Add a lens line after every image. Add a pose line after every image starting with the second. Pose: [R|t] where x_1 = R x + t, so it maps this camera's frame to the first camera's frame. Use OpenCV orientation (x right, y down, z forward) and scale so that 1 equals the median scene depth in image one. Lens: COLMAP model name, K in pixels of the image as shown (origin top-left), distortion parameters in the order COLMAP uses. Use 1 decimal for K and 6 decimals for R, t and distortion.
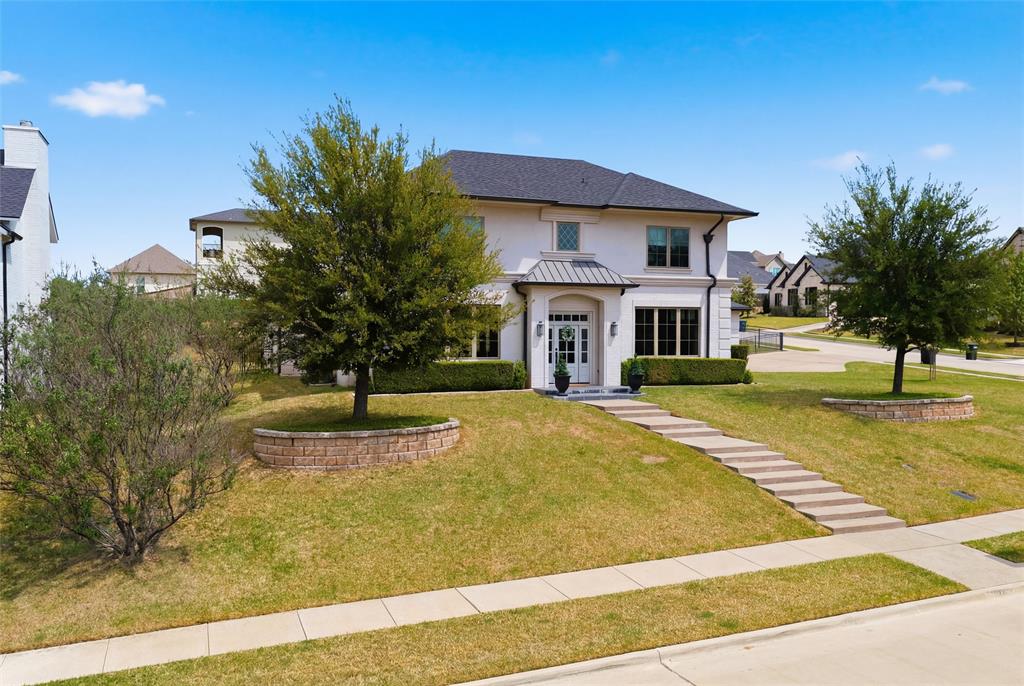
lens RADIAL K [[781.4, 0, 512.0], [0, 781.4, 343.0], [0, 0, 1]] dist [-0.004577, -0.004011]
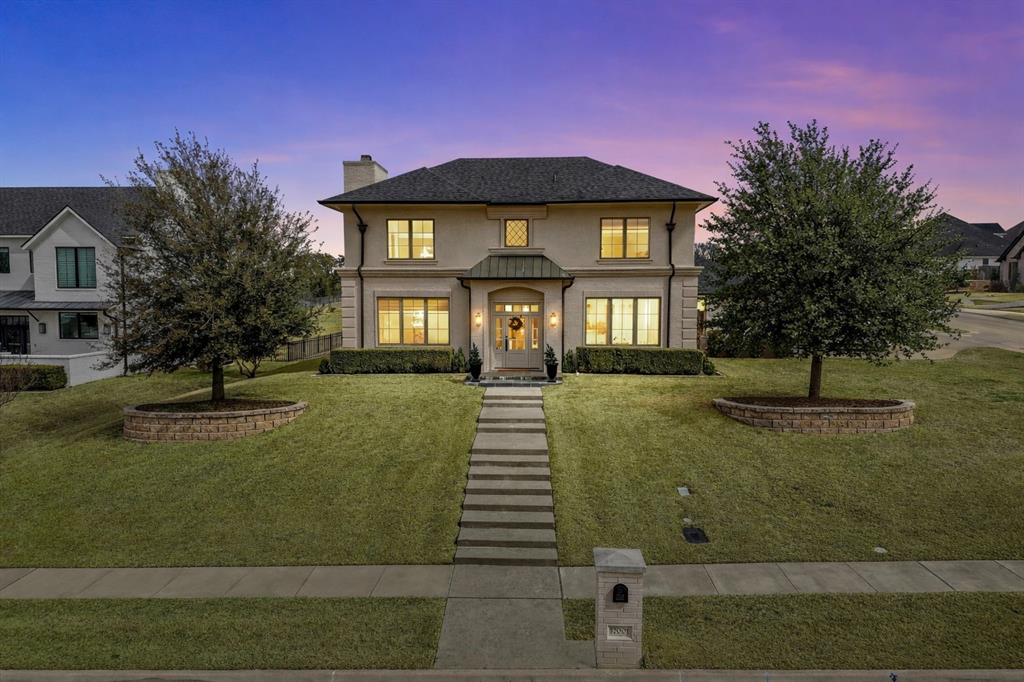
lens RADIAL K [[636.2, 0, 512.0], [0, 636.2, 341.0], [0, 0, 1]] dist [0.000388, 0.000145]
pose [[0.925162, 0.021799, -0.378946, 0.375105], [-0.004515, 0.998911, 0.046439, -0.025791], [0.379545, -0.041253, 0.924253, 0.168832]]
